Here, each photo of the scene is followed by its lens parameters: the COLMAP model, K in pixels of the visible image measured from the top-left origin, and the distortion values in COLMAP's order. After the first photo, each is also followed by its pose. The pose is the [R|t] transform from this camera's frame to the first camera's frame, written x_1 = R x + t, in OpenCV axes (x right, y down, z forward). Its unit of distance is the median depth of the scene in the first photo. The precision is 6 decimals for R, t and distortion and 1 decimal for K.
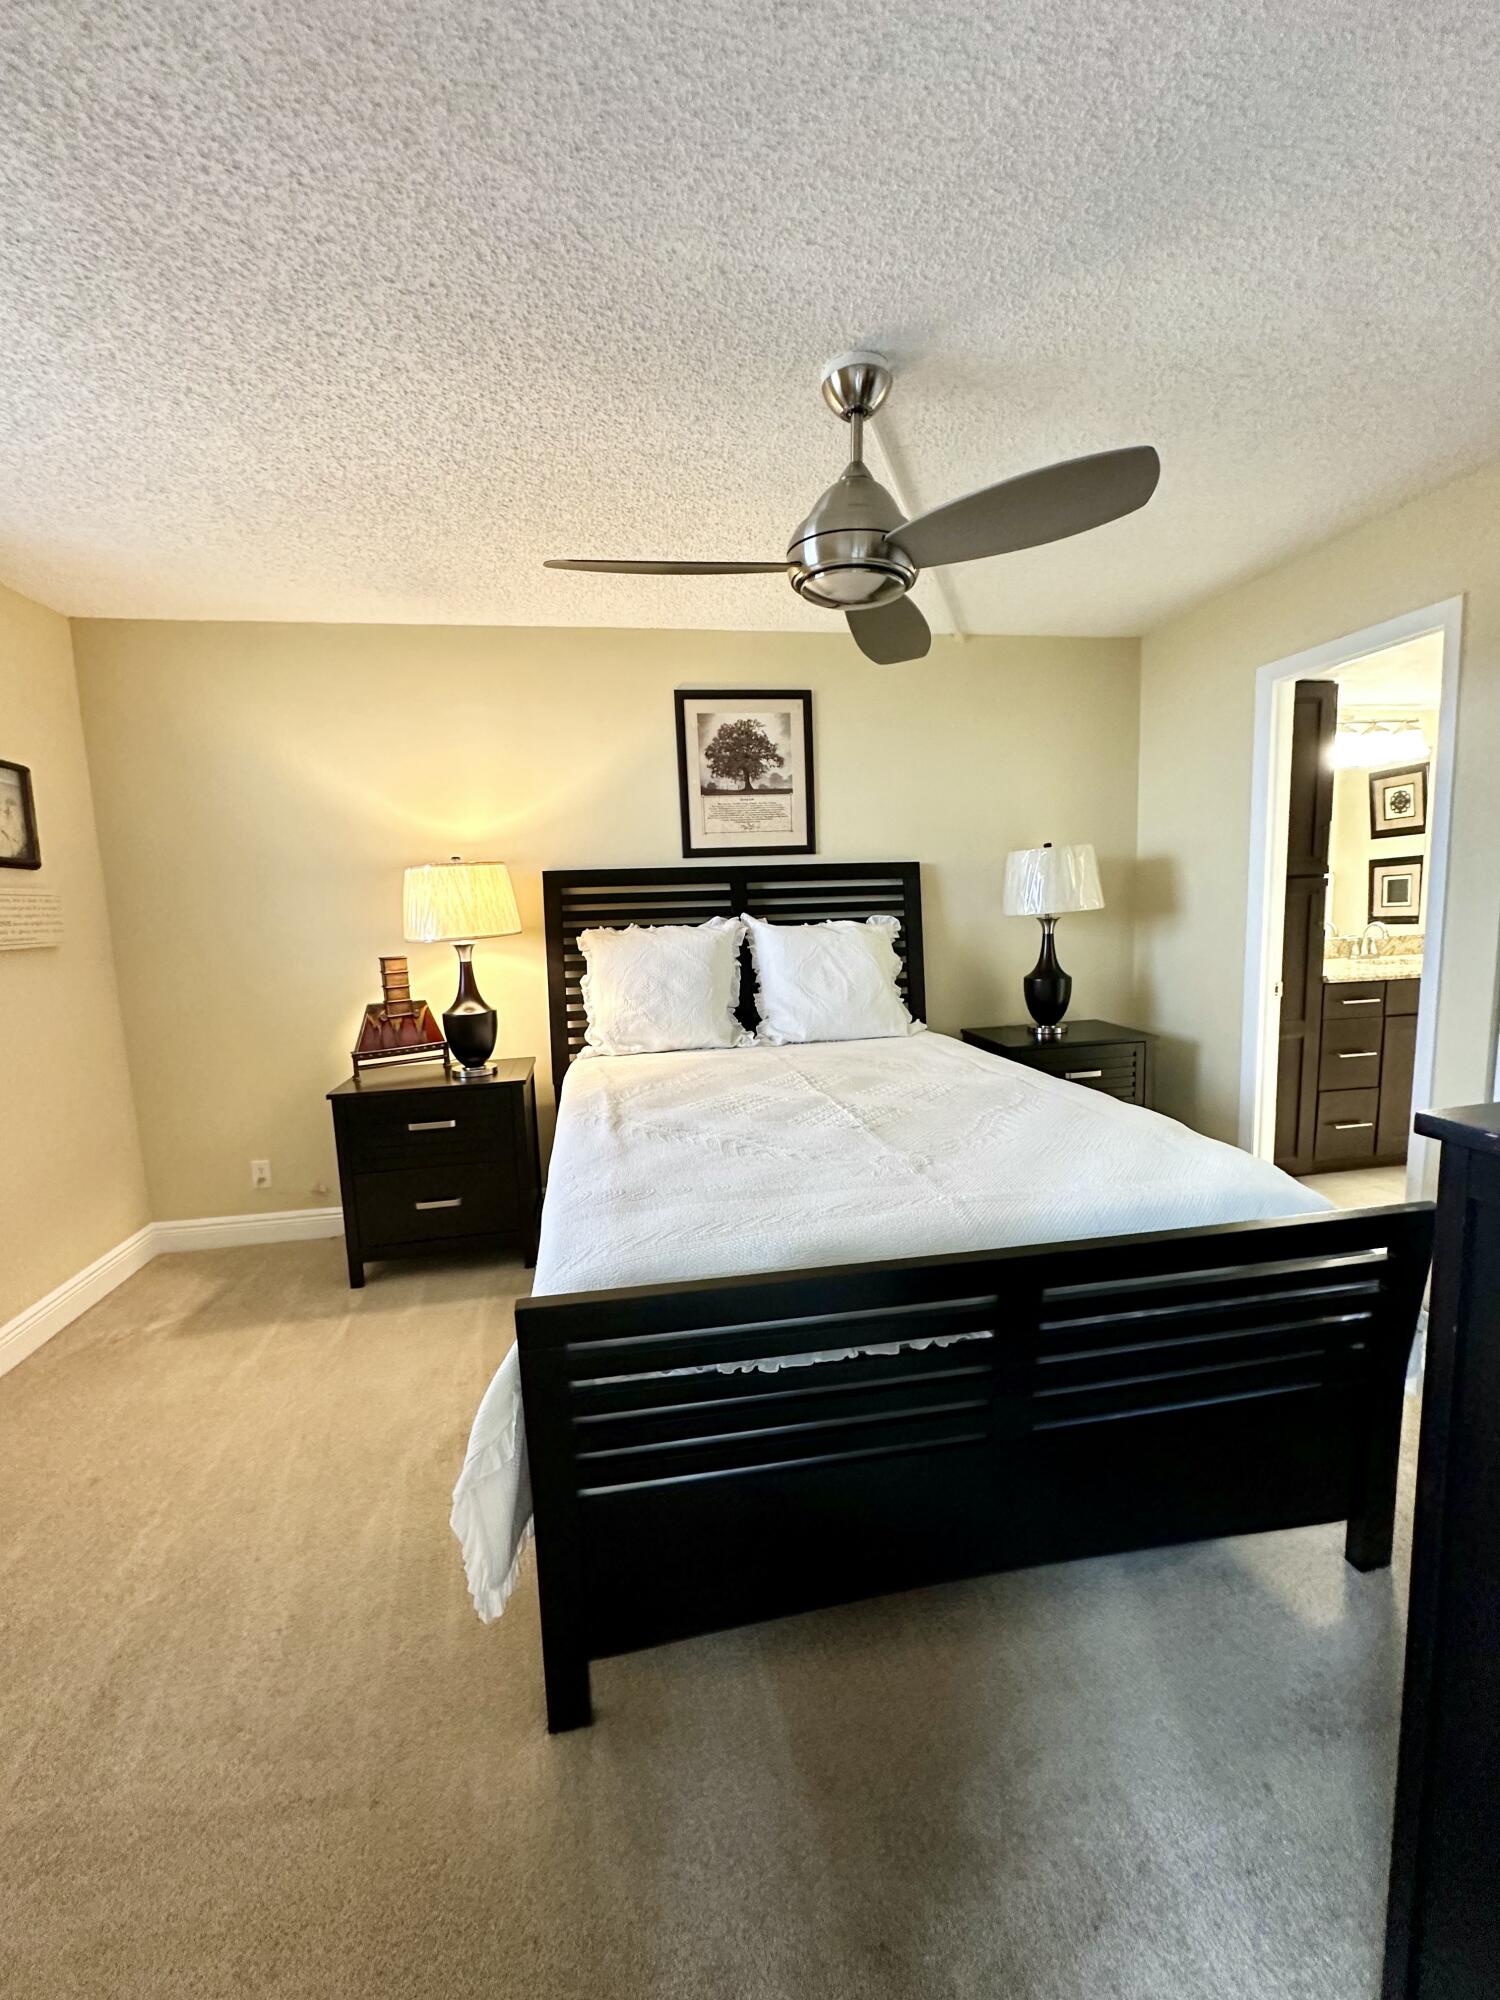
lens RADIAL K [[797.5, 0, 752.3], [0, 797.5, 1001.4], [0, 0, 1]] dist [-0.004351, 0.000874]
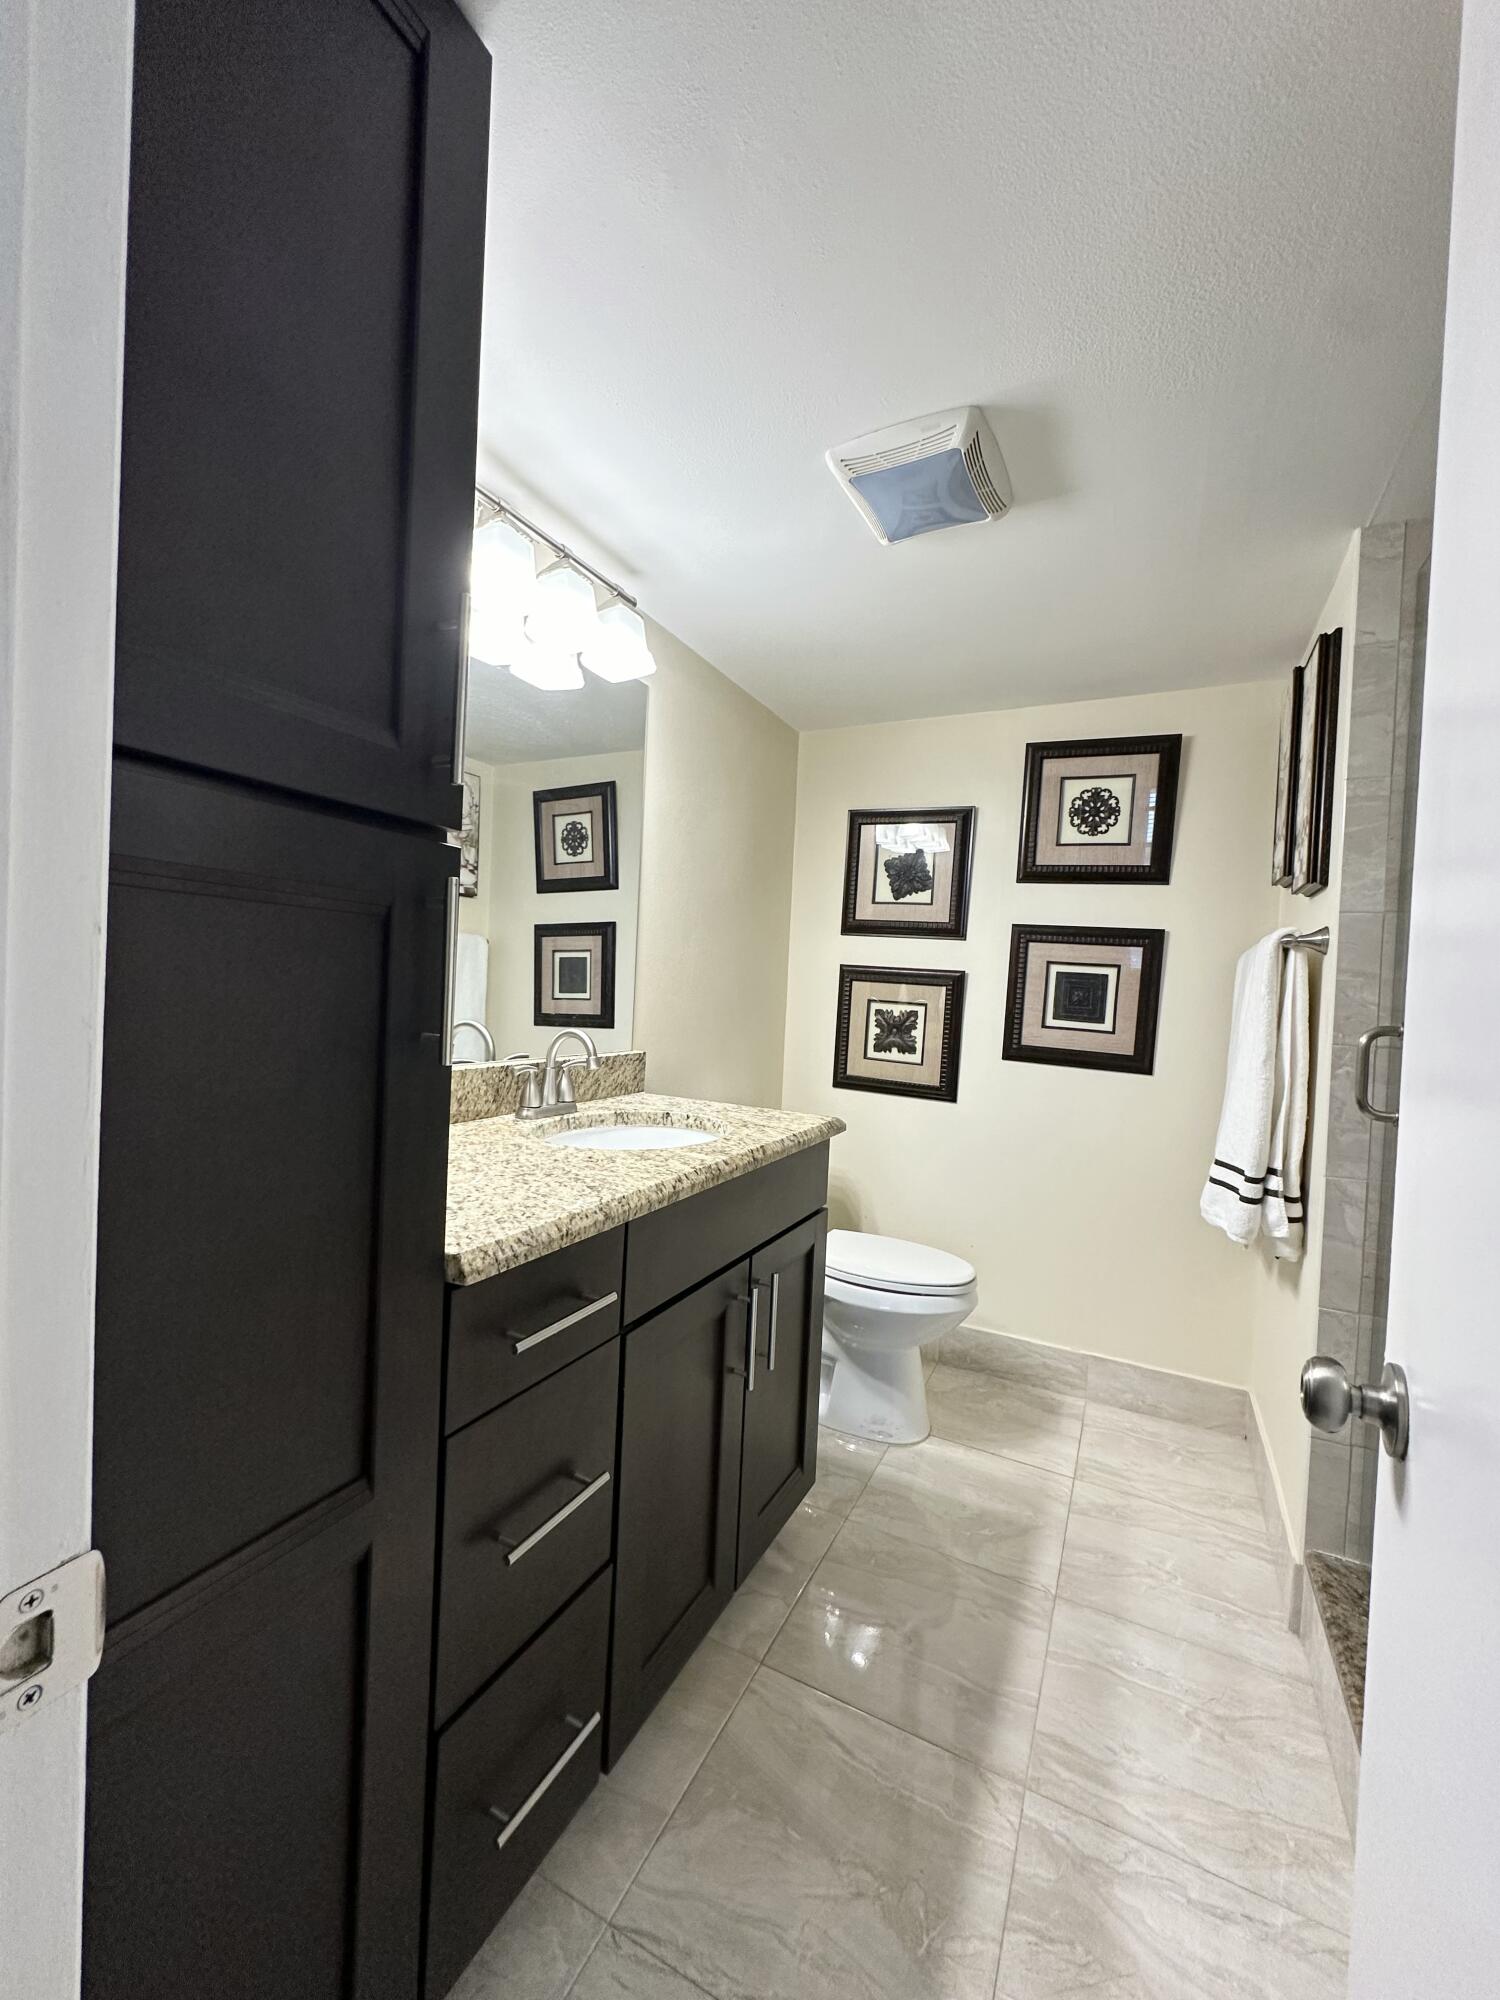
lens RADIAL K [[797.5, 0, 752.3], [0, 797.5, 1001.4], [0, 0, 1]] dist [-0.004351, 0.000874]
pose [[0.583607, 0.051114, 0.810426, 0.485436], [0.037493, 0.995257, -0.089770, -0.070362], [-0.811170, 0.082776, 0.578923, 0.661327]]
